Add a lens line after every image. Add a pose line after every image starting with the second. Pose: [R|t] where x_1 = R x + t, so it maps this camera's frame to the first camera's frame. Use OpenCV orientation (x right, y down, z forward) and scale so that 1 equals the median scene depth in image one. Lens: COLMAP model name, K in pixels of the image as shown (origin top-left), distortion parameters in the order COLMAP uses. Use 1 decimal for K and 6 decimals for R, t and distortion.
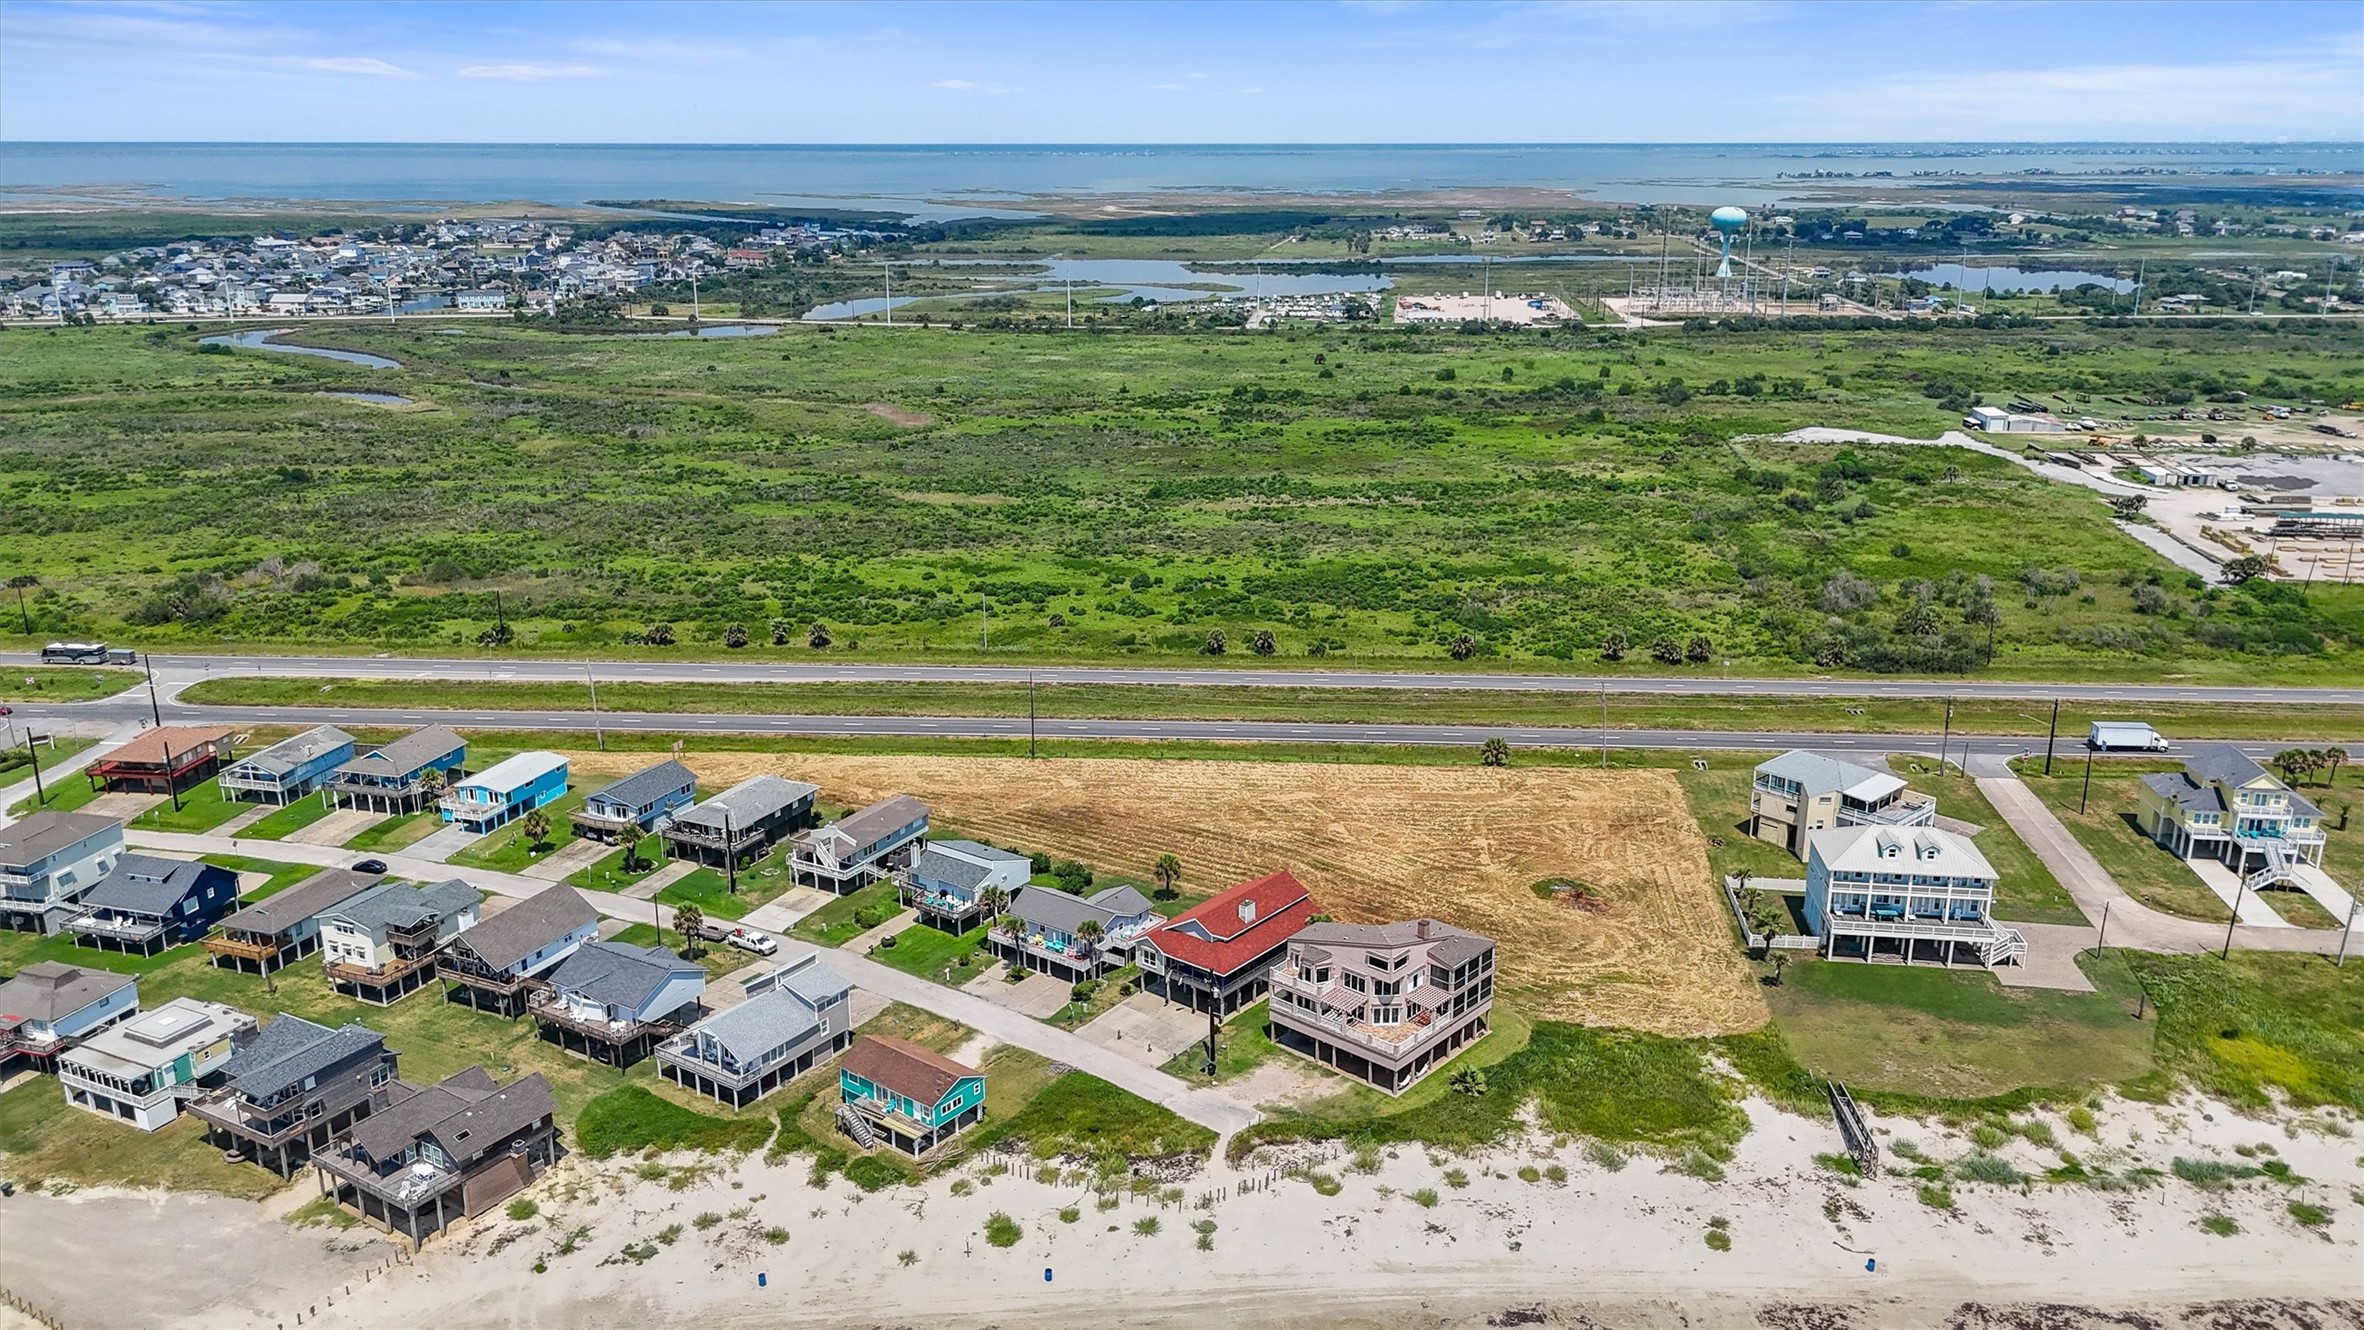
lens RADIAL K [[1757.3, 0, 1182.0], [0, 1757.3, 665.0], [0, 0, 1]] dist [0.067100, -0.061757]
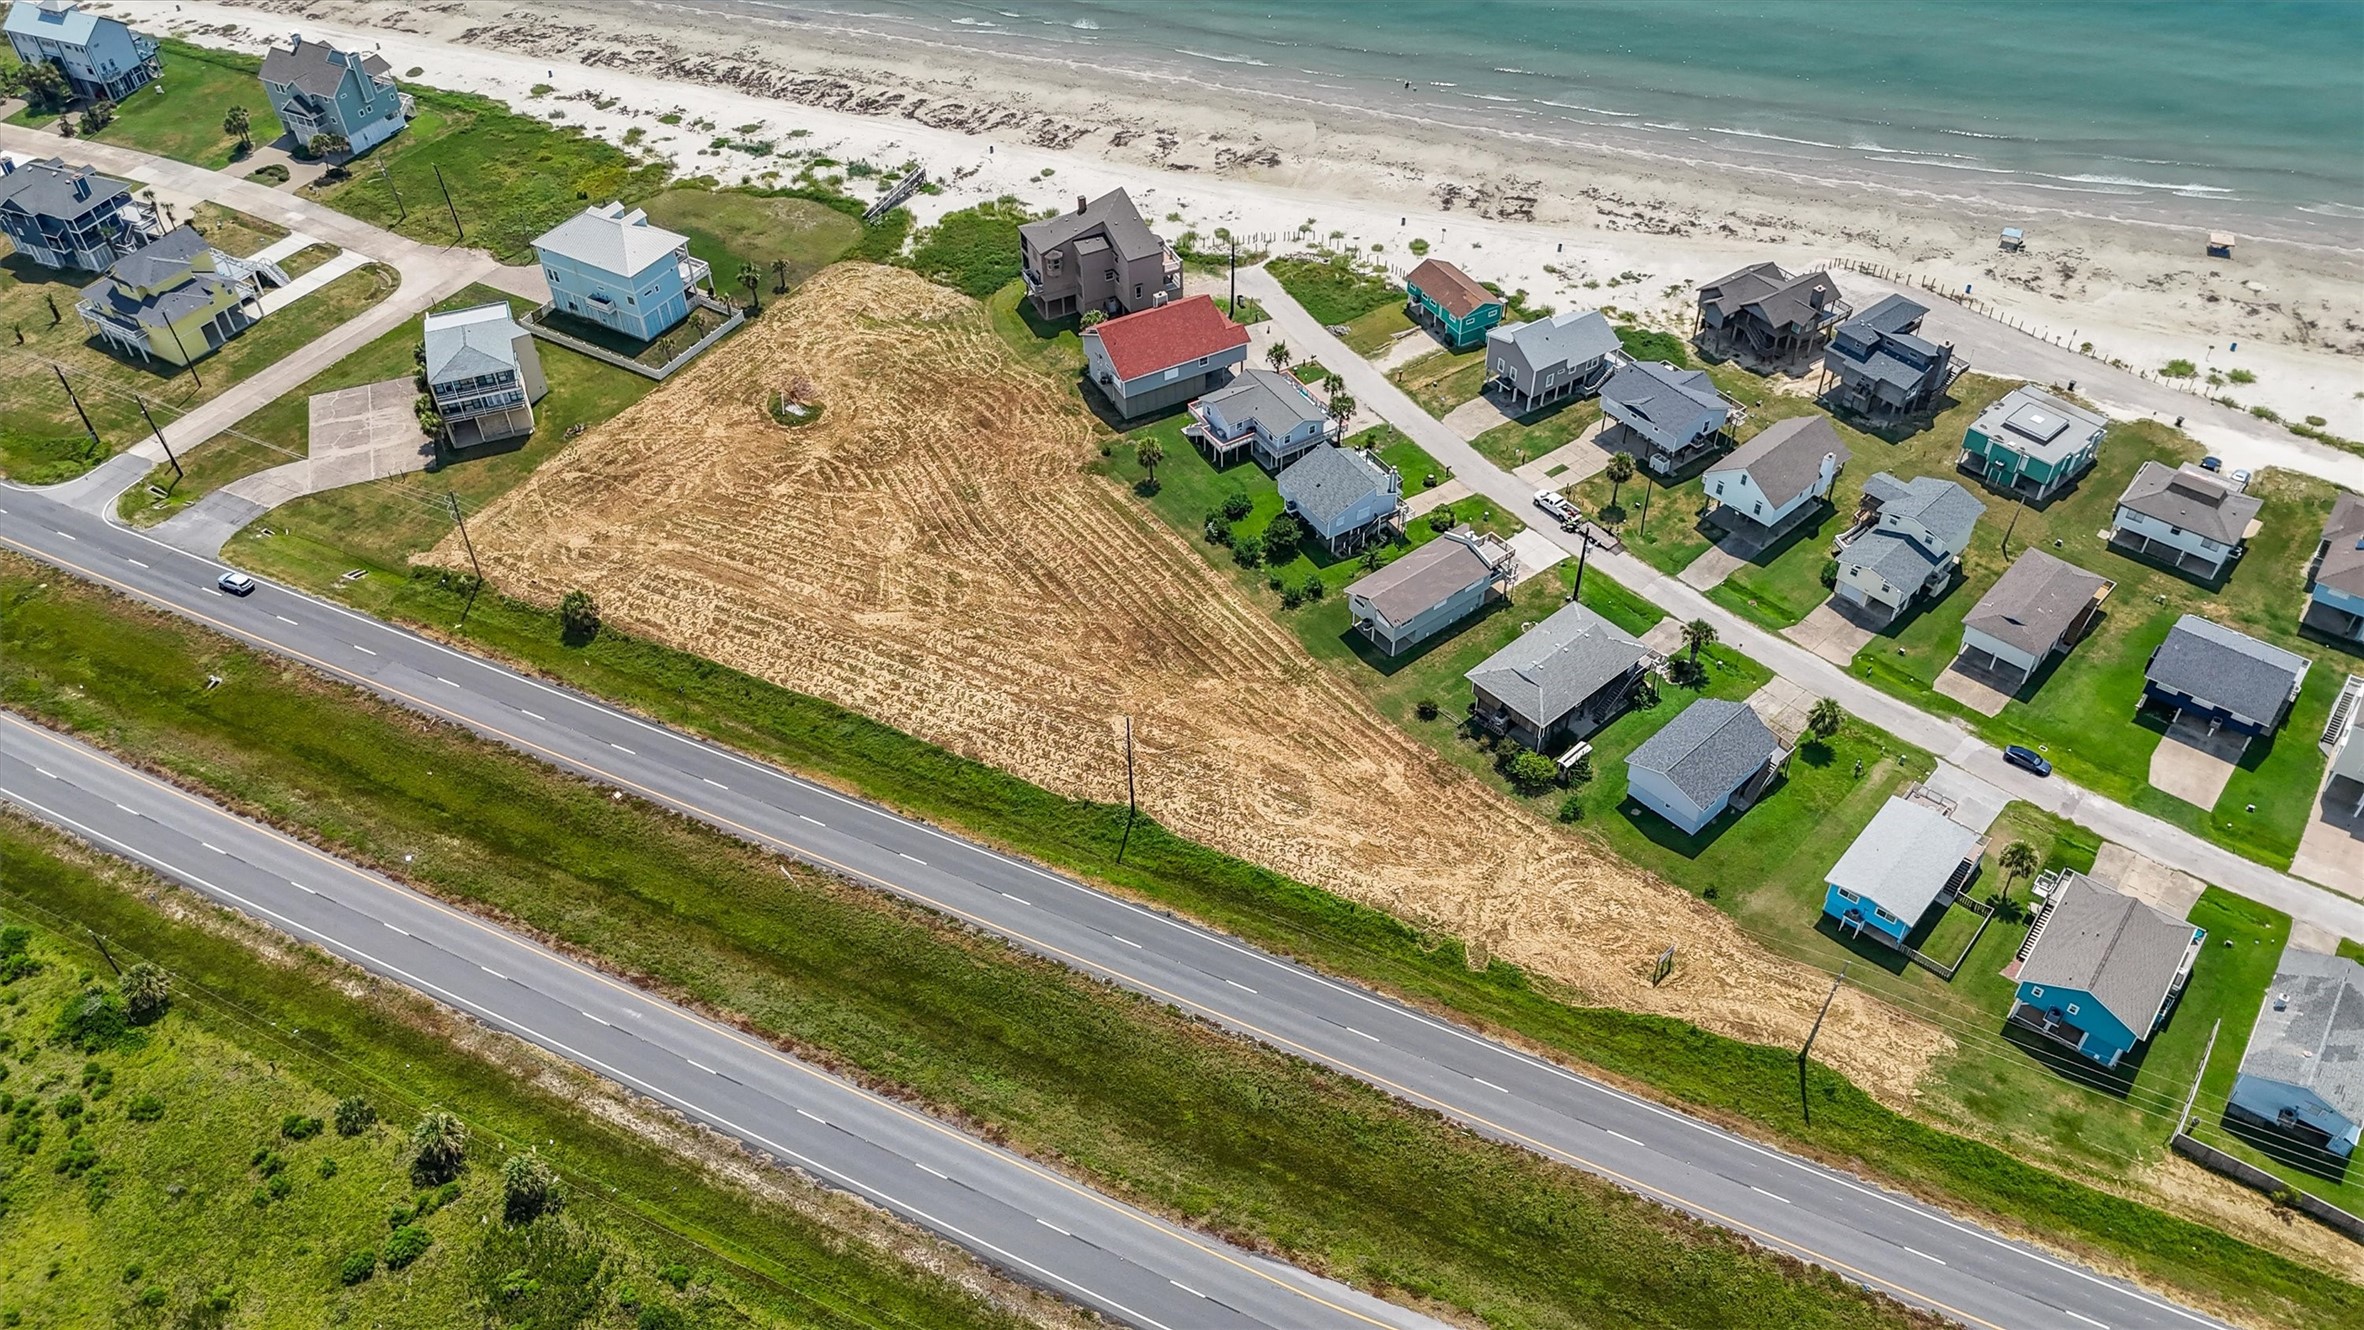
lens RADIAL K [[1747.8, 0, 1182.0], [0, 1747.8, 665.0], [0, 0, 1]] dist [0.068194, -0.064460]
pose [[-0.919679, -0.252376, 0.300826, -0.475633], [0.134237, 0.517879, 0.844856, -0.880846], [-0.369013, 0.817379, -0.442404, 2.052834]]
